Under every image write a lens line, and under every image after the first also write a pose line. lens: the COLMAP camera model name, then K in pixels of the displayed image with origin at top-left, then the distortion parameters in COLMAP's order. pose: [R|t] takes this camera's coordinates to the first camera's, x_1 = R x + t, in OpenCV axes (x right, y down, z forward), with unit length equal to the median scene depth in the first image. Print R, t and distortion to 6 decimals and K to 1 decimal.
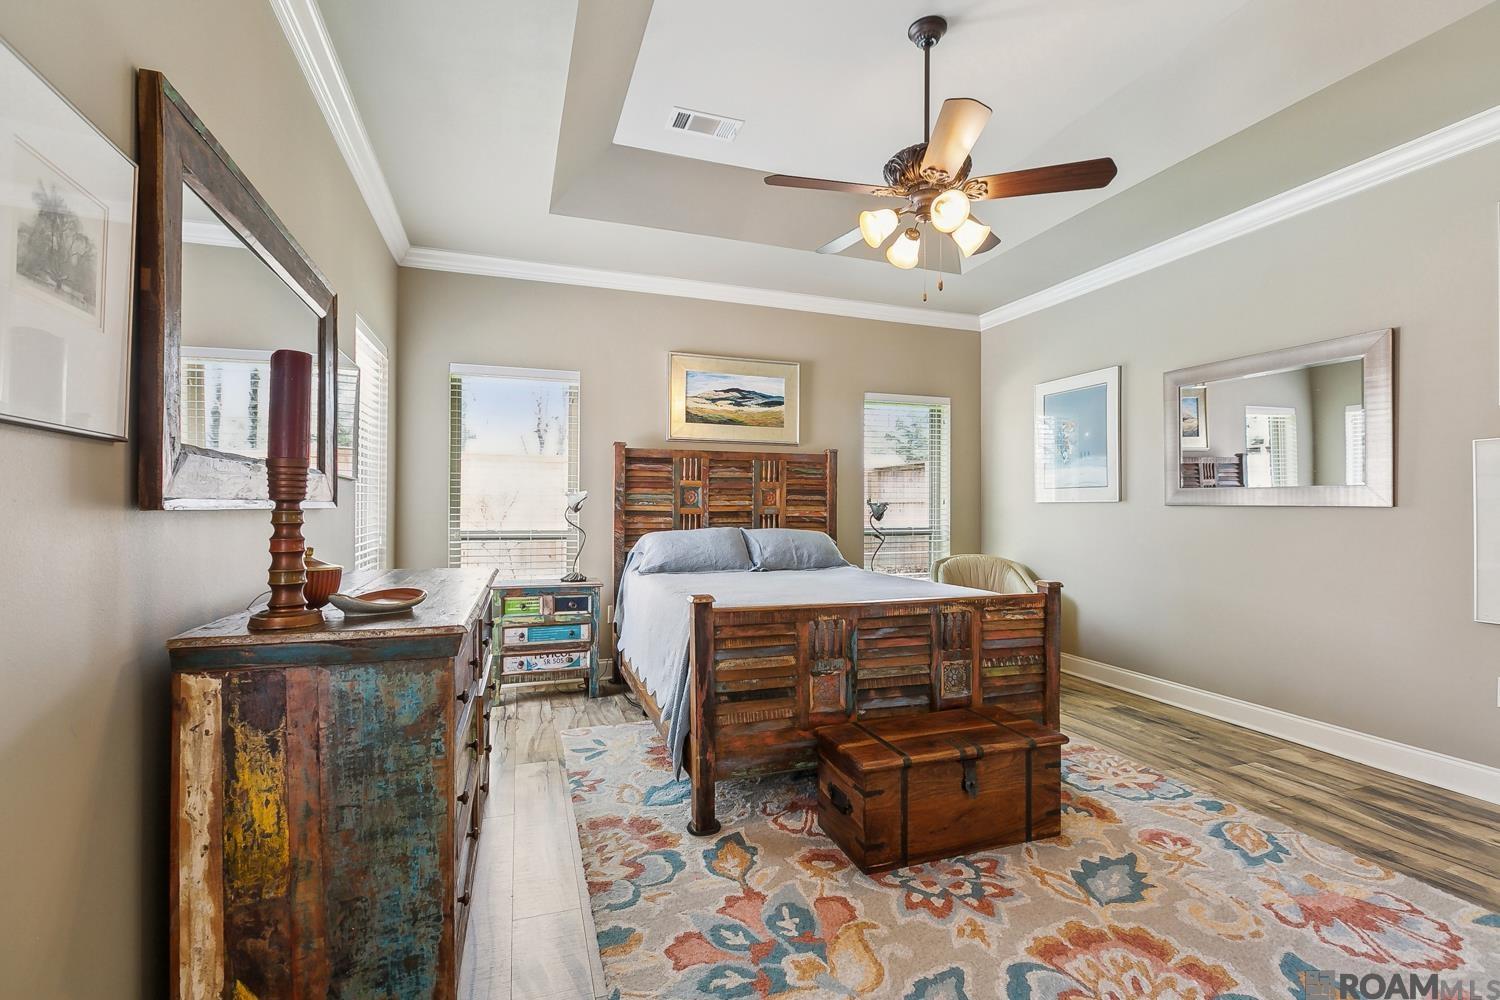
lens RADIAL K [[670.7, 0, 752.0], [0, 670.7, 503.7], [0, 0, 1]] dist [0.001188, -0.000241]
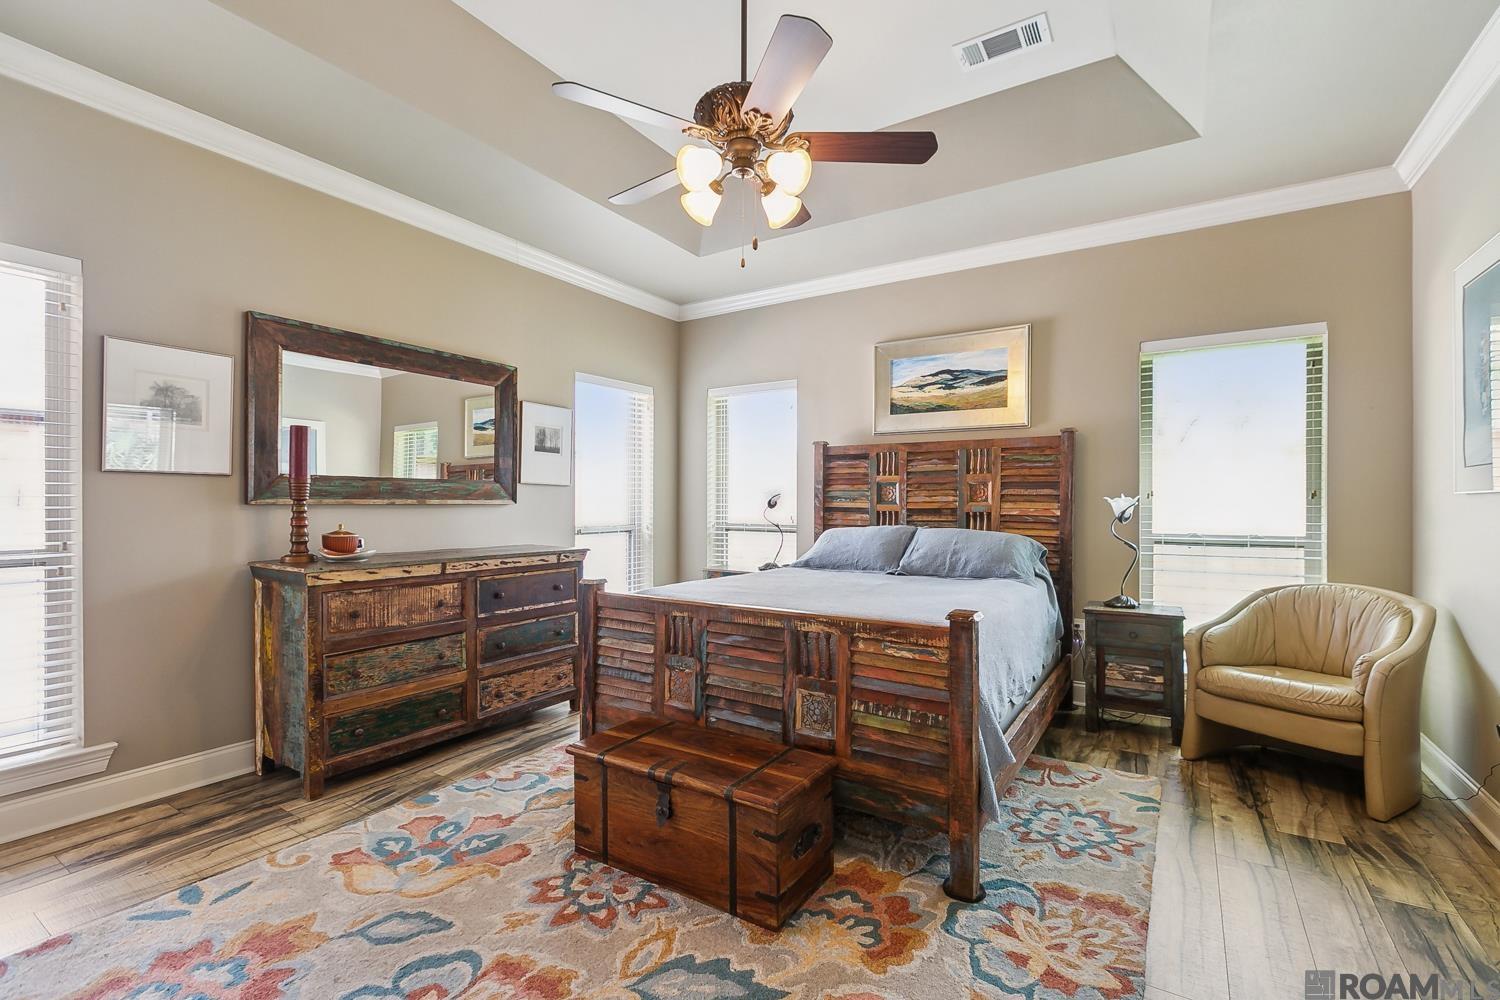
lens RADIAL K [[670.7, 0, 752.0], [0, 670.7, 503.7], [0, 0, 1]] dist [0.001188, -0.000241]
pose [[0.610157, -0.001759, -0.792279, 0.883342], [0.004355, 0.999990, 0.001133, 0.004890], [0.792269, -0.004142, 0.610158, 0.434805]]
